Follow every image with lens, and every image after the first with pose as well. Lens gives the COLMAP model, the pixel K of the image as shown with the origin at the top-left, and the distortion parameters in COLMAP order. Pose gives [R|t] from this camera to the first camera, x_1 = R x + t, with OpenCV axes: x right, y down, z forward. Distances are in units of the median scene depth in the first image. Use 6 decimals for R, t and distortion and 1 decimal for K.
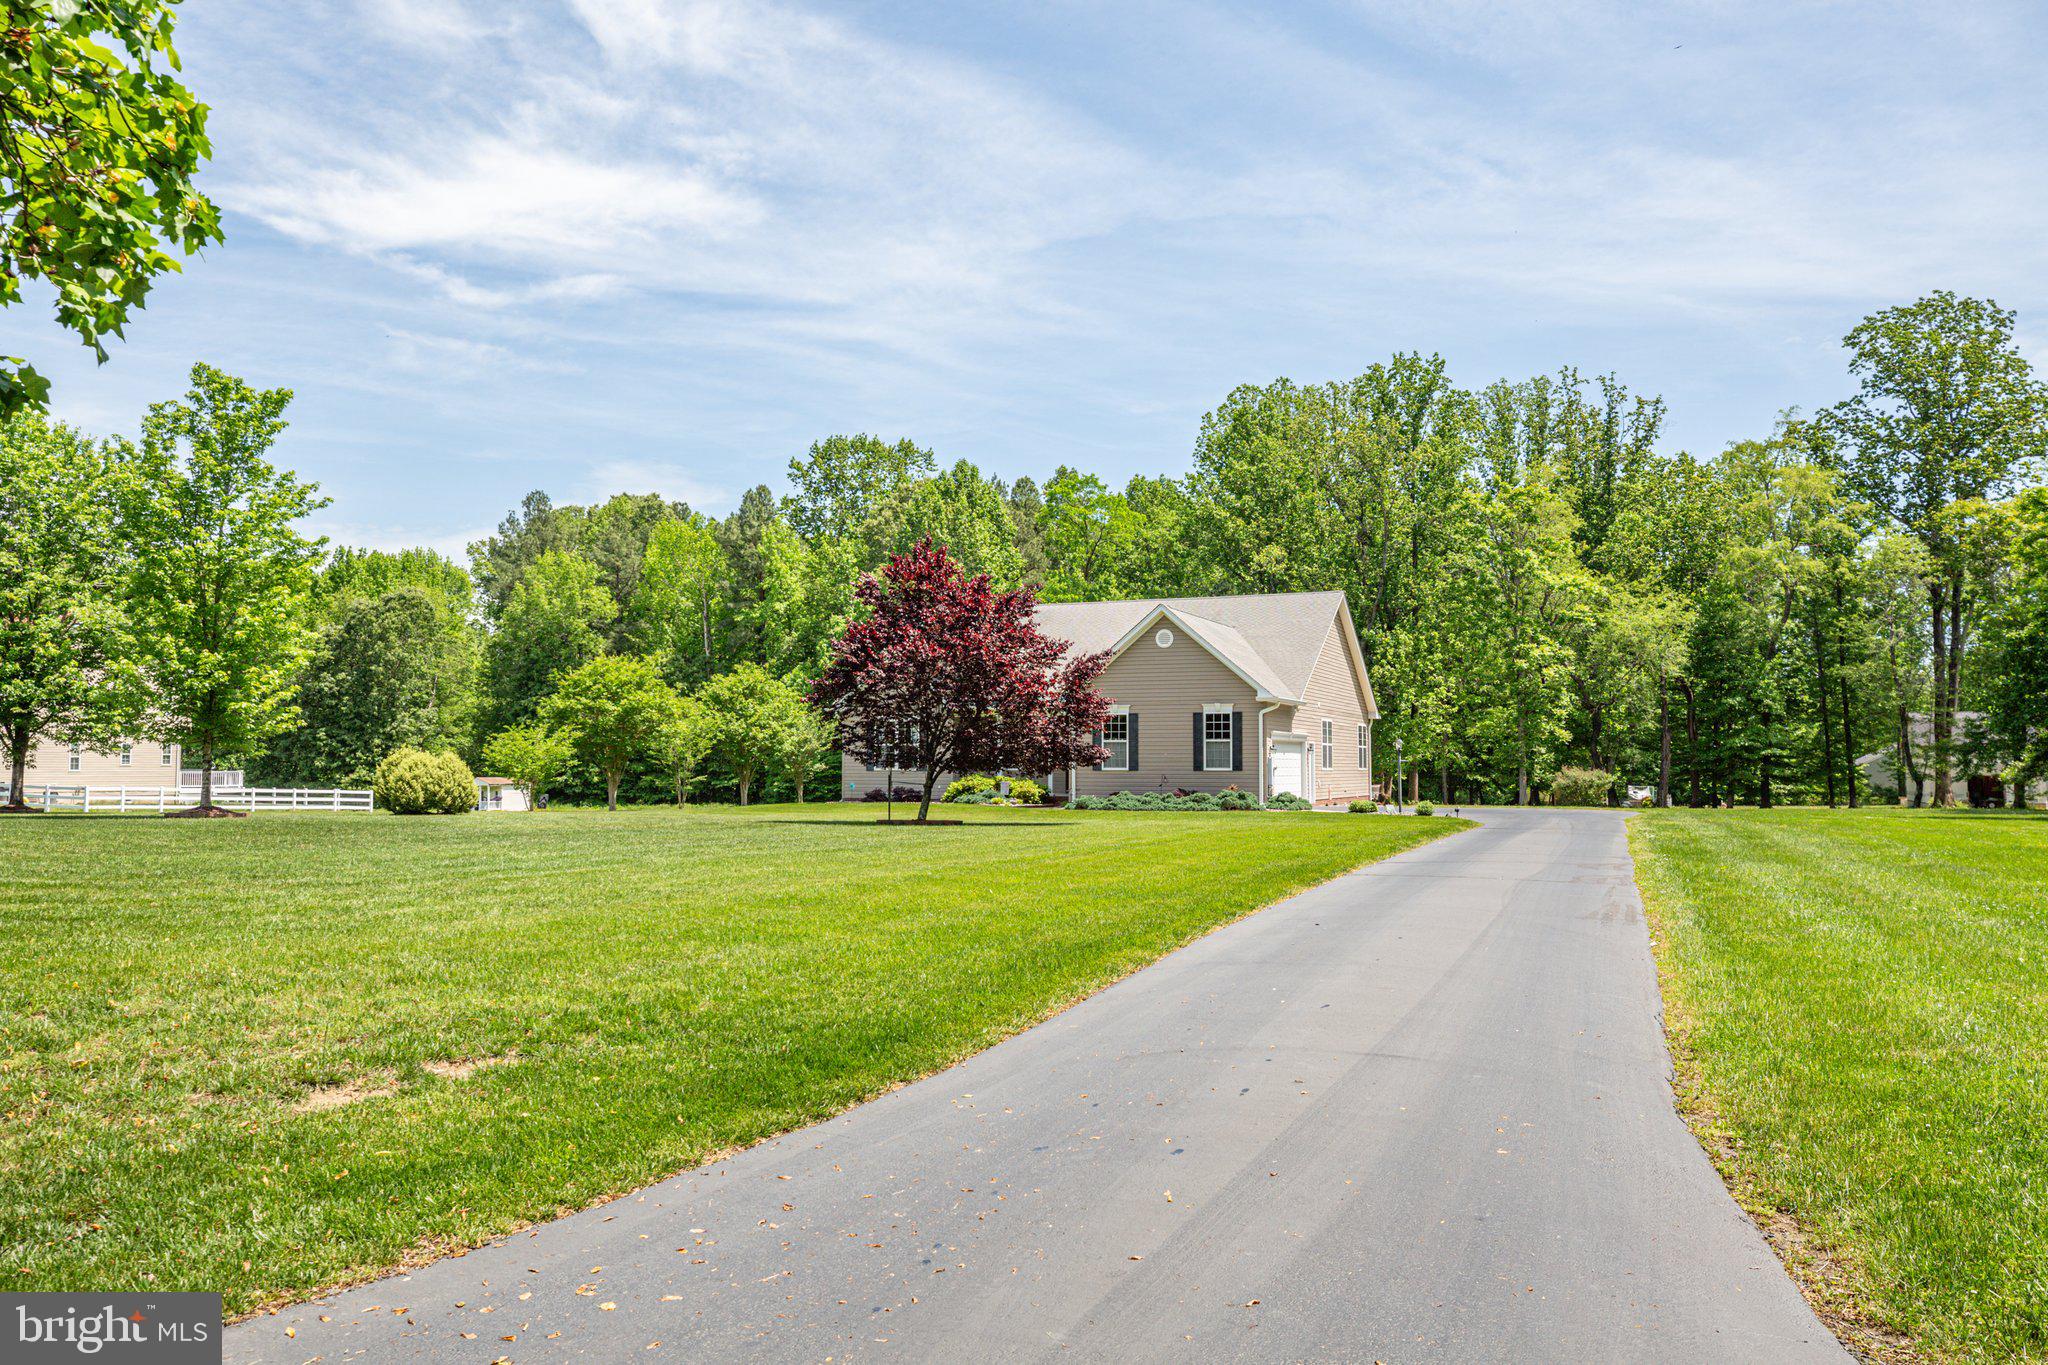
lens RADIAL K [[1668.5, 0, 1026.8], [0, 1668.5, 746.1], [0, 0, 1]] dist [-0.006680, -0.005551]
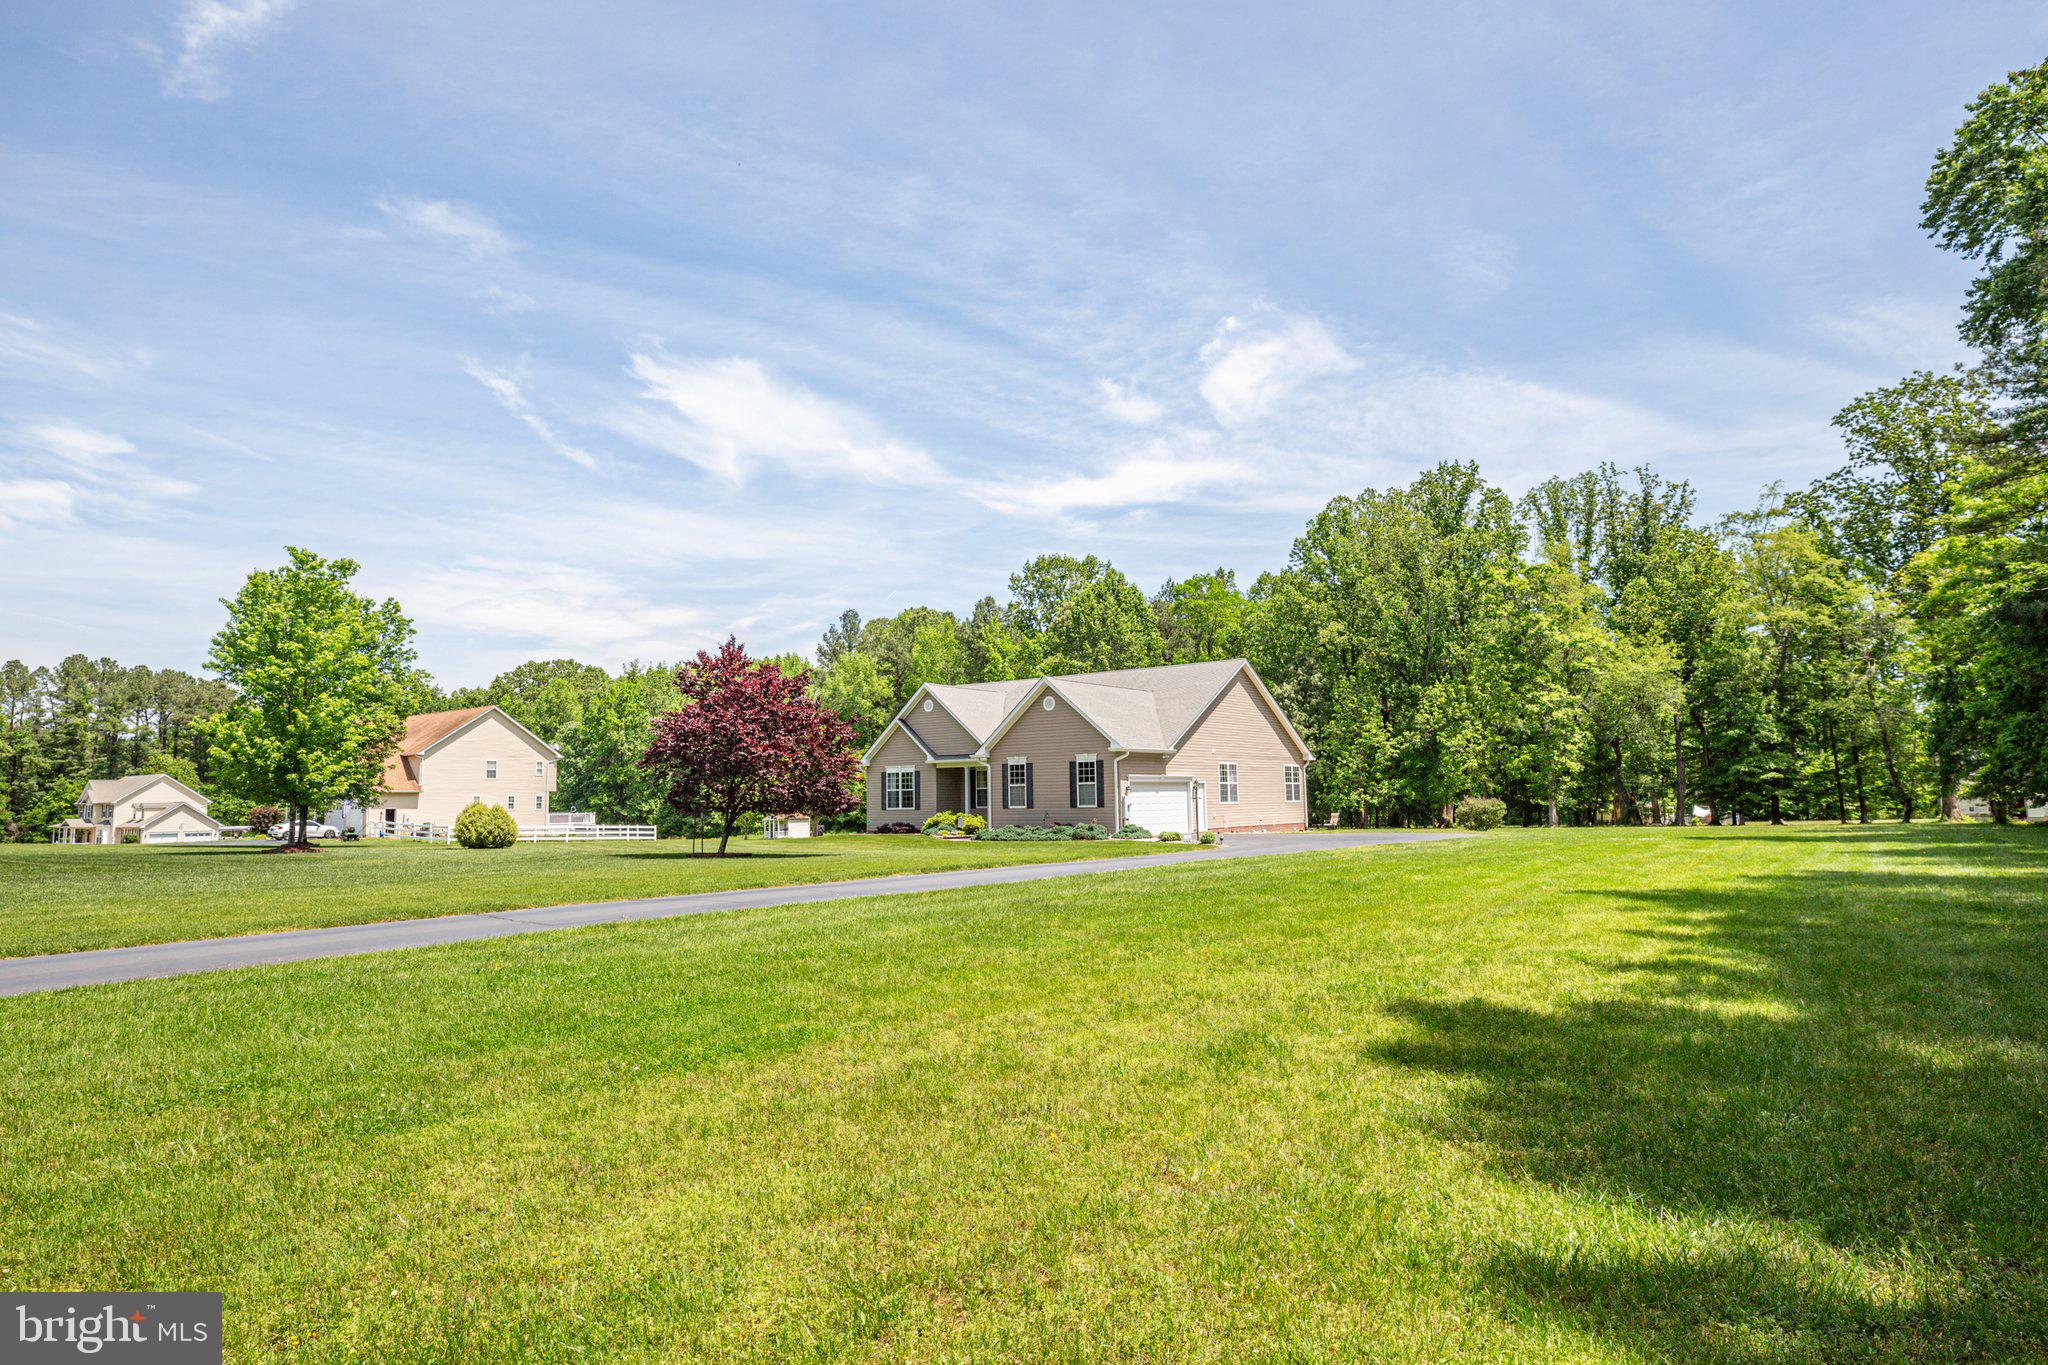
lens RADIAL K [[1252.4, 0, 1032.2], [0, 1252.4, 682.0], [0, 0, 1]] dist [-0.020194, -0.000852]
pose [[0.970637, -0.041482, -0.236946, 0.147027], [0.022022, 0.996206, -0.084192, -0.000445], [0.239539, 0.076502, 0.967868, 0.037145]]
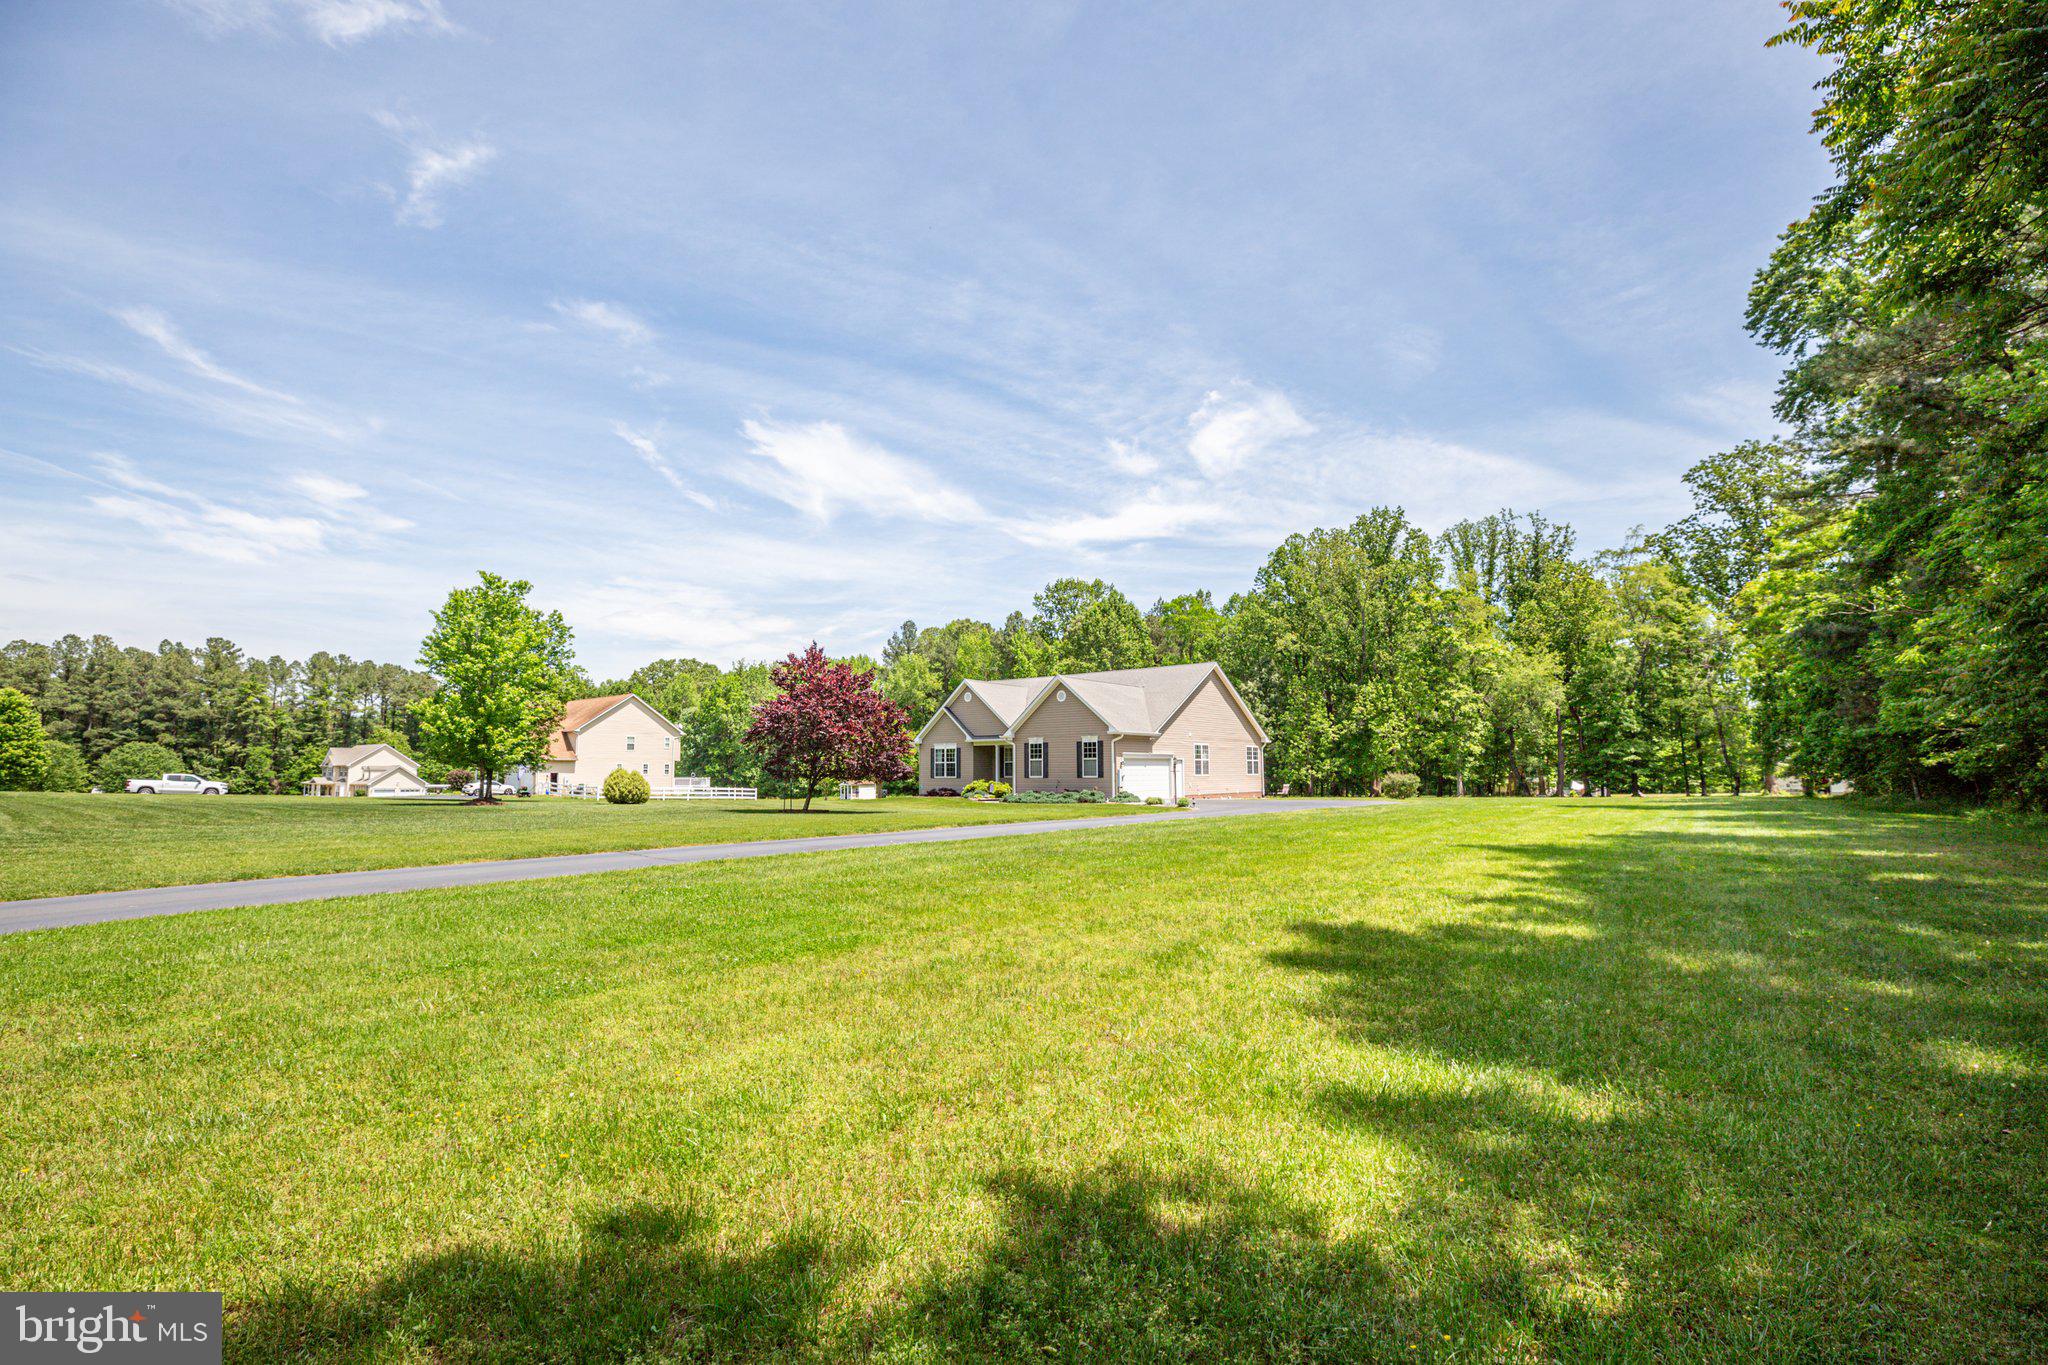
lens RADIAL K [[989.2, 0, 1024.0], [0, 989.2, 682.5], [0, 0, 1]] dist [-0.046114, 0.000549]
pose [[0.963875, -0.032539, -0.264360, 0.149996], [0.011535, 0.996678, -0.080620, -0.000304], [0.266105, 0.074658, 0.961049, 0.032842]]
